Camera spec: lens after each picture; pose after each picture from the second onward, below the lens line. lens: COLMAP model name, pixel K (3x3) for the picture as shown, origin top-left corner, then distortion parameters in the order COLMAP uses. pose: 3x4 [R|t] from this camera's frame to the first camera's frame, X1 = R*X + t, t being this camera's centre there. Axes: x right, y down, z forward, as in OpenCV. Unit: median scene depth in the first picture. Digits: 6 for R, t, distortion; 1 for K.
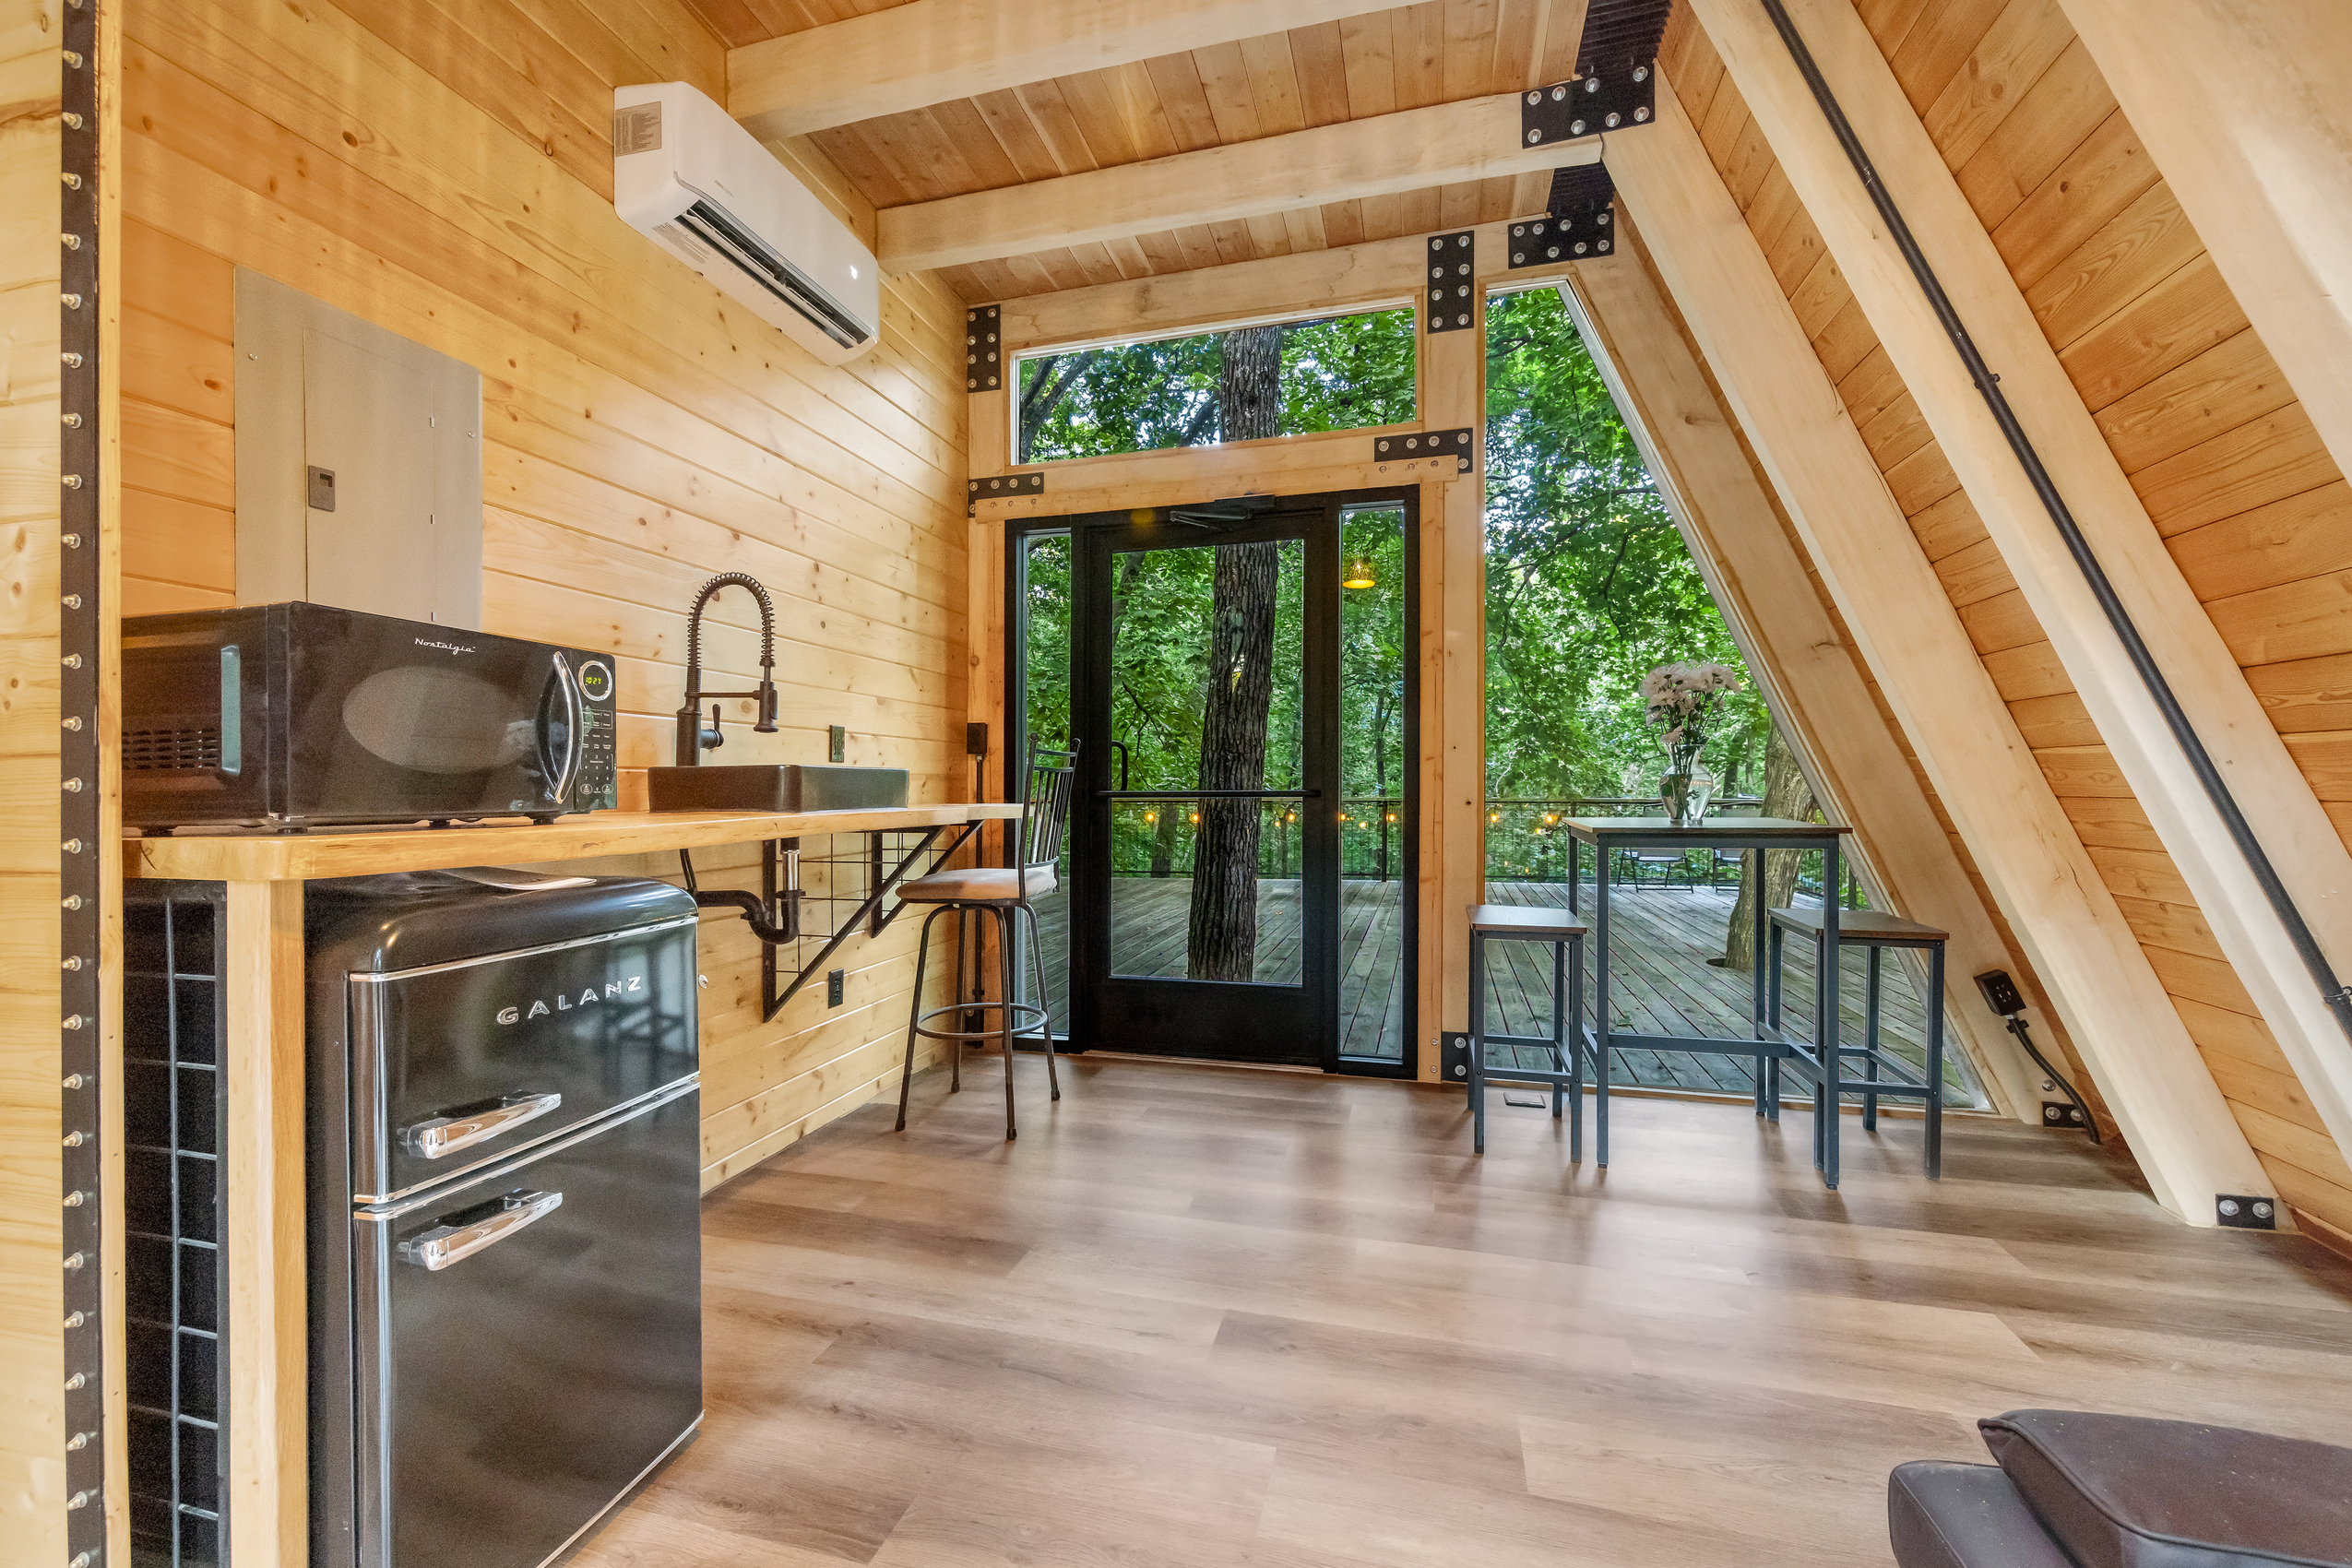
lens RADIAL K [[945.3, 0, 1197.0], [0, 945.3, 779.4], [0, 0, 1]] dist [0.002265, -0.000197]
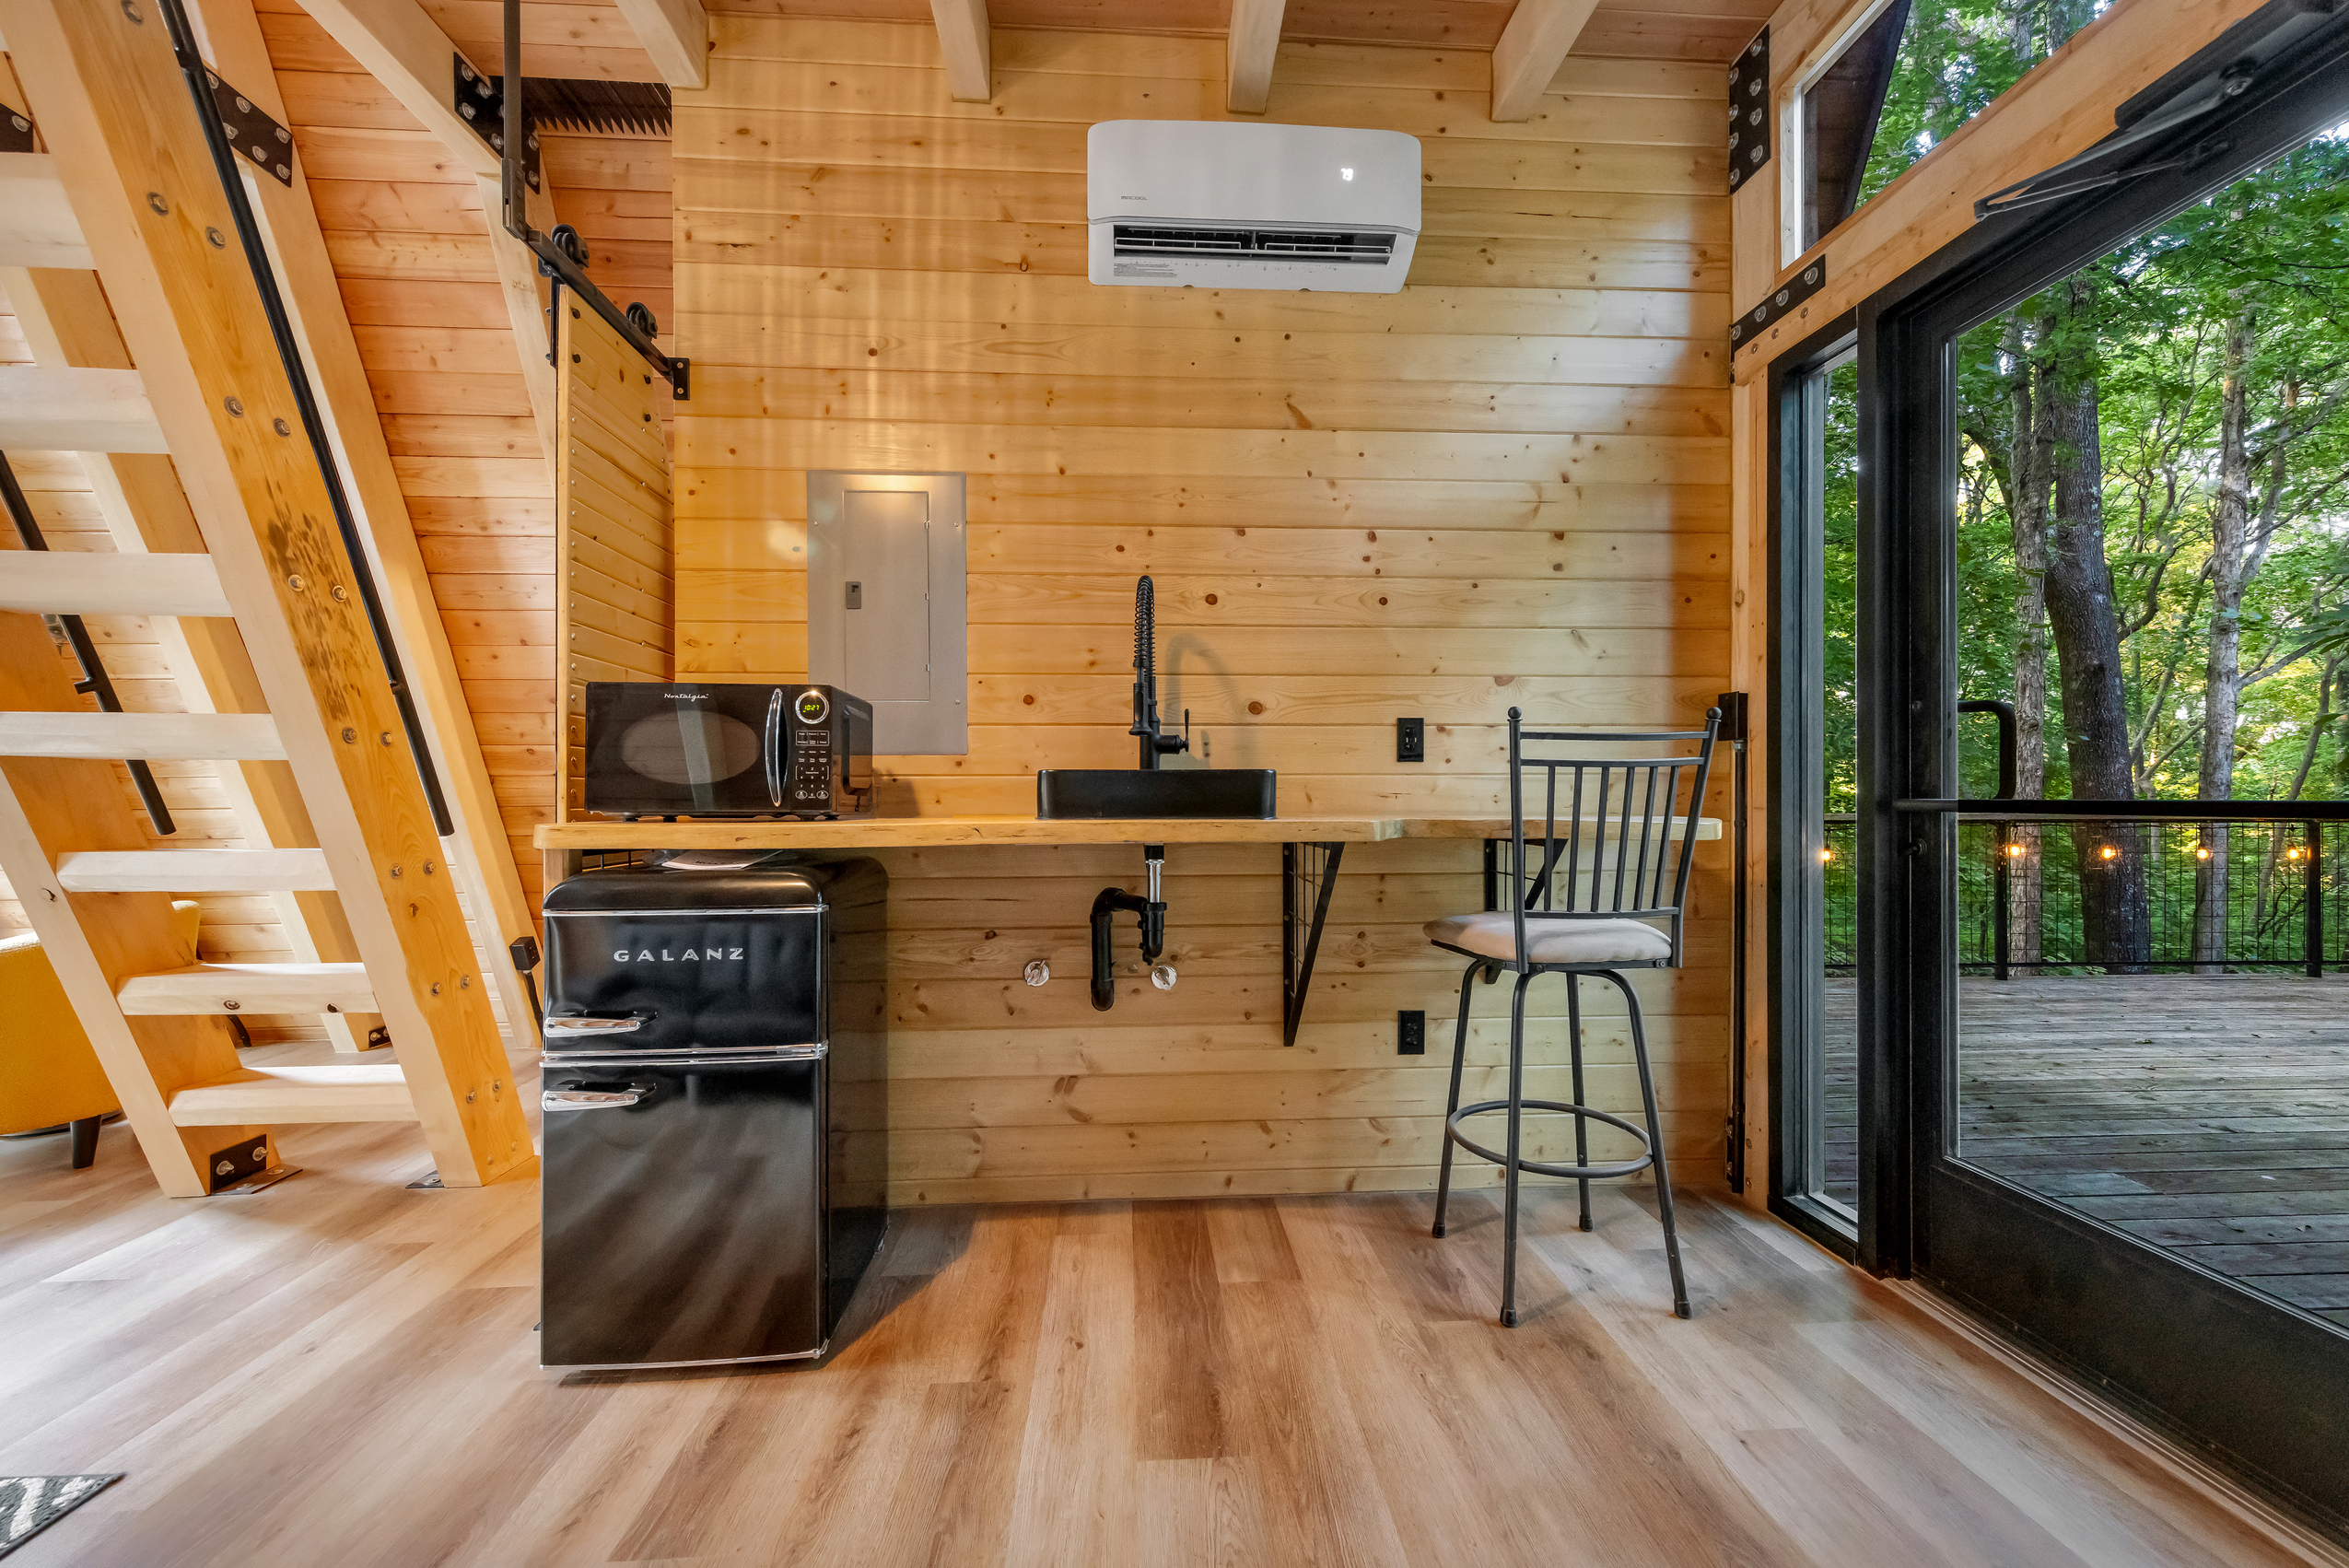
lens RADIAL K [[931.2, 0, 1171.6], [0, 931.2, 781.0], [0, 0, 1]] dist [0.005703, -0.000478]
pose [[0.292908, -0.008290, -0.956105, 0.336212], [0.009098, 0.999941, -0.005883, 0.001810], [0.956097, -0.006976, 0.292966, 0.547623]]
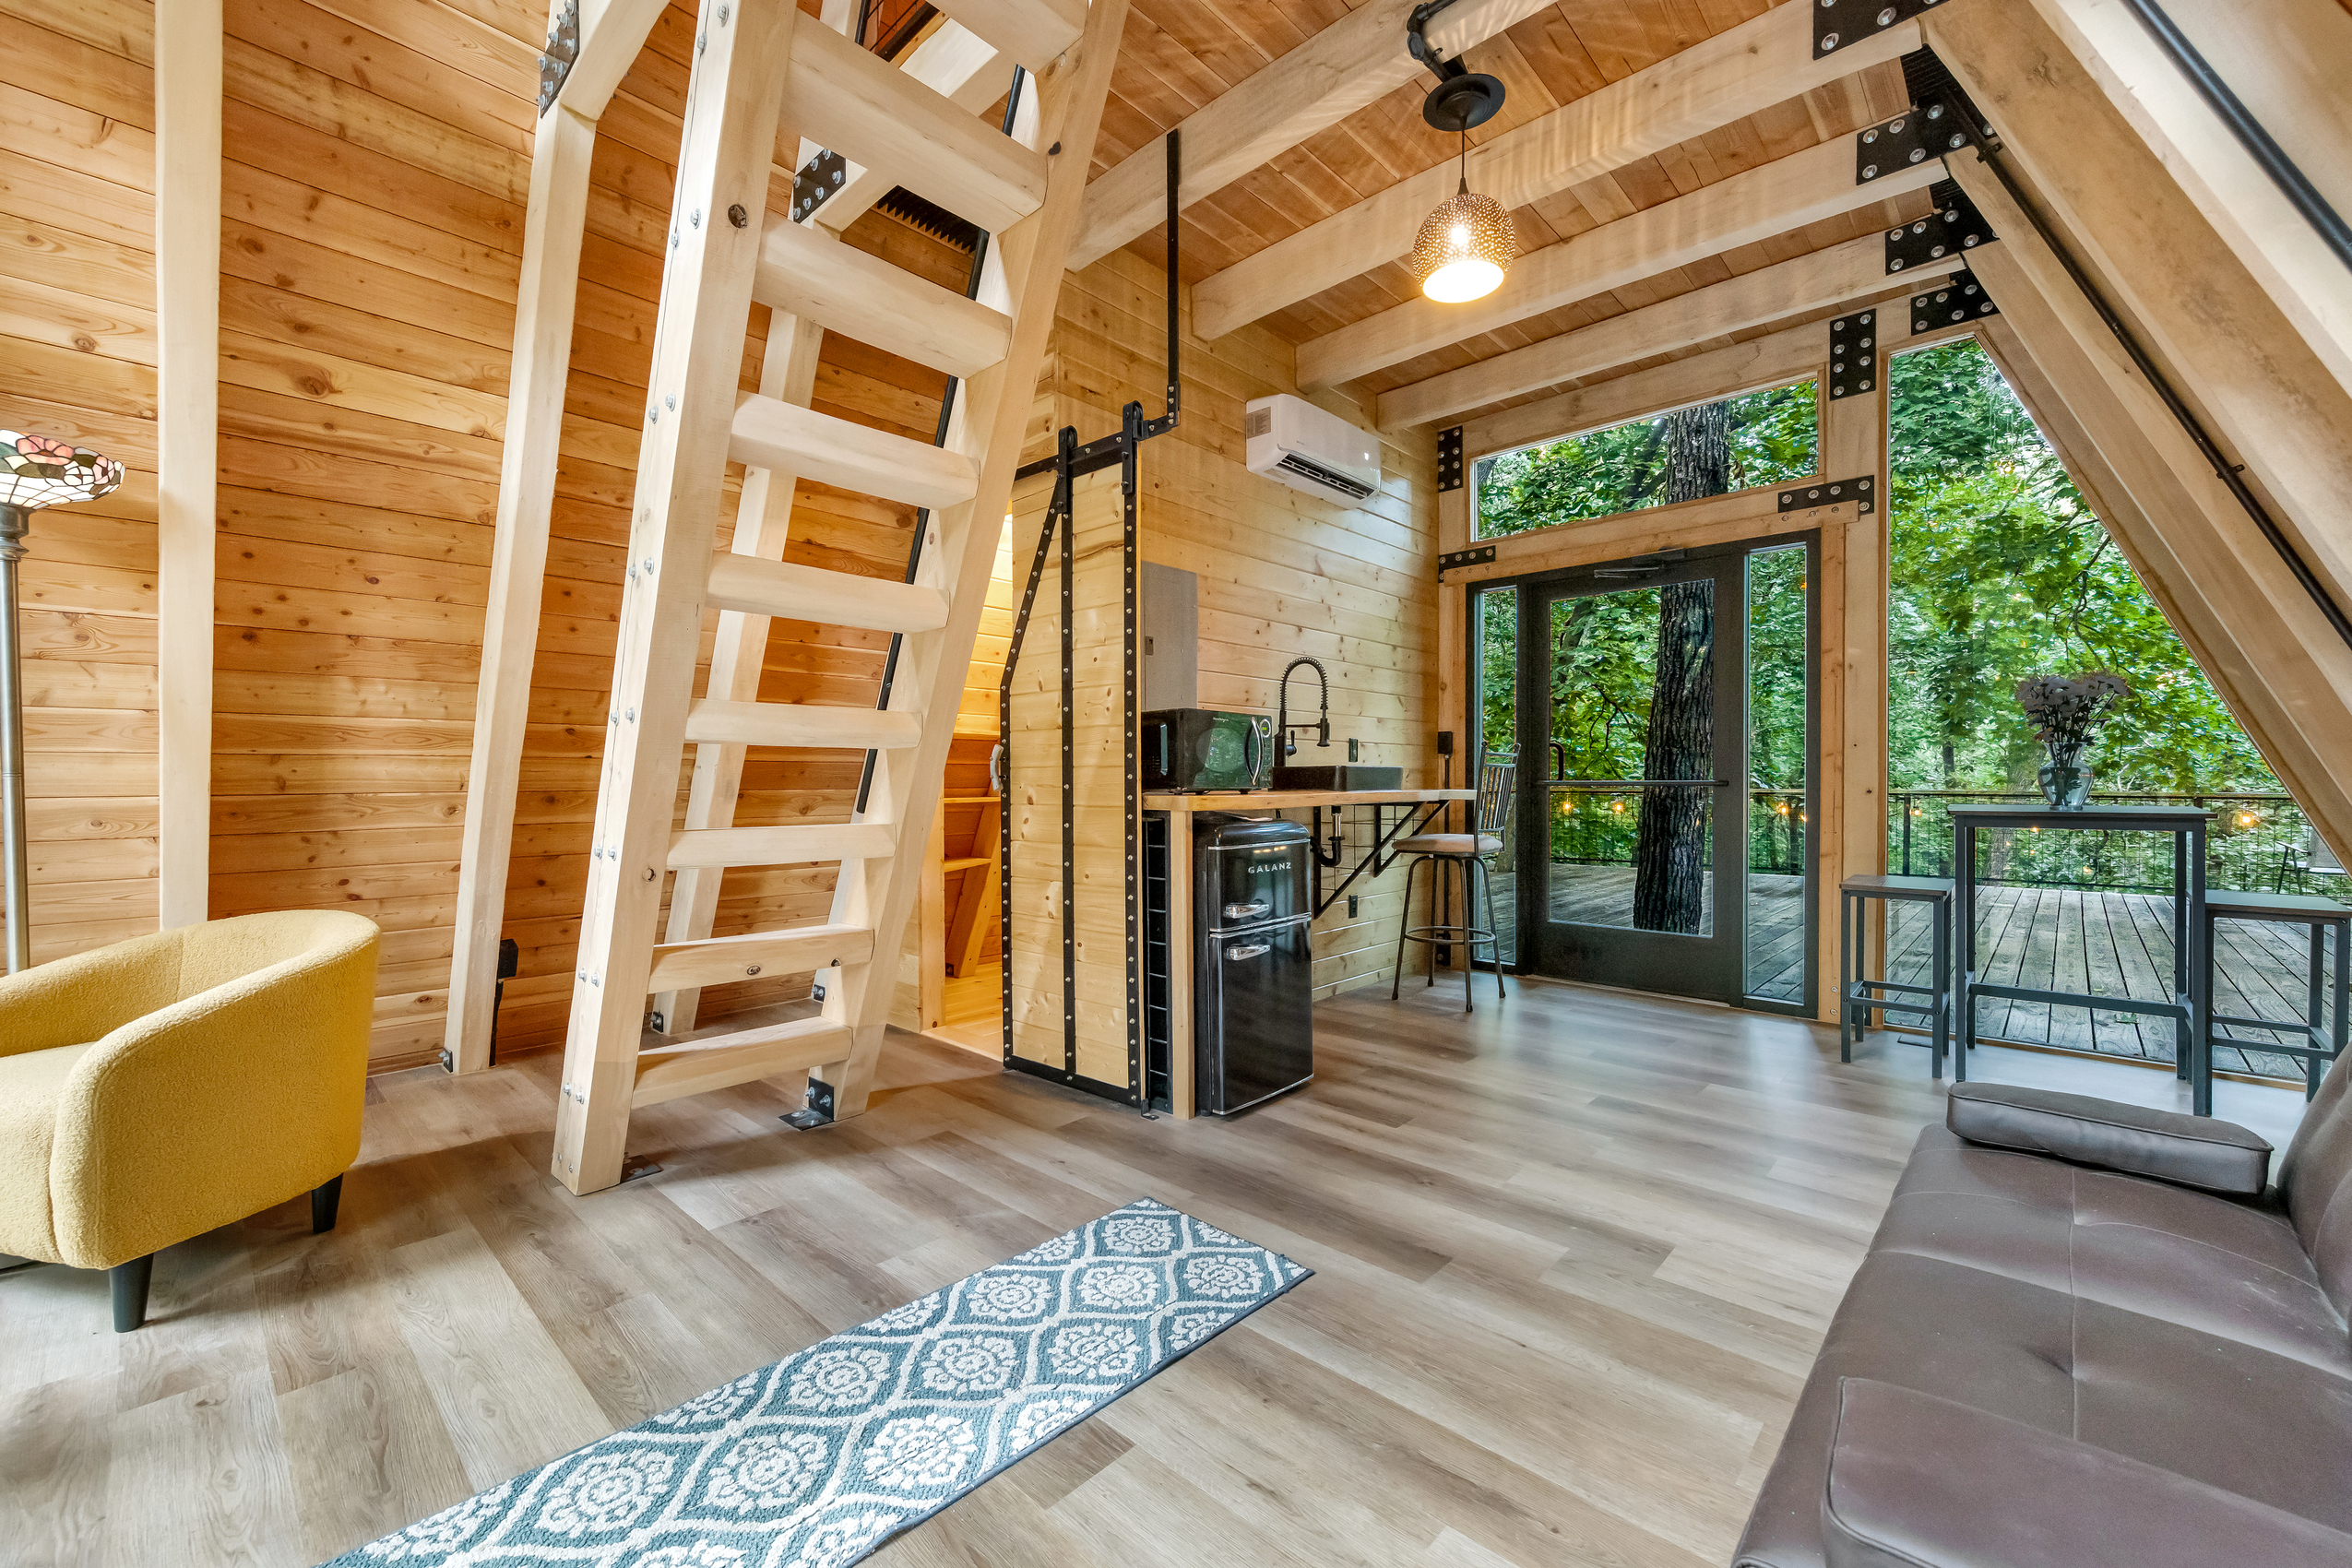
lens RADIAL K [[916.9, 0, 1149.3], [0, 916.9, 776.9], [0, 0, 1]] dist [0.008634, -0.000067]
pose [[0.857474, 0.000188, -0.514527, 0.109993], [0.003299, 0.999977, 0.005864, -0.003145], [0.514517, -0.006726, 0.857454, -0.474291]]
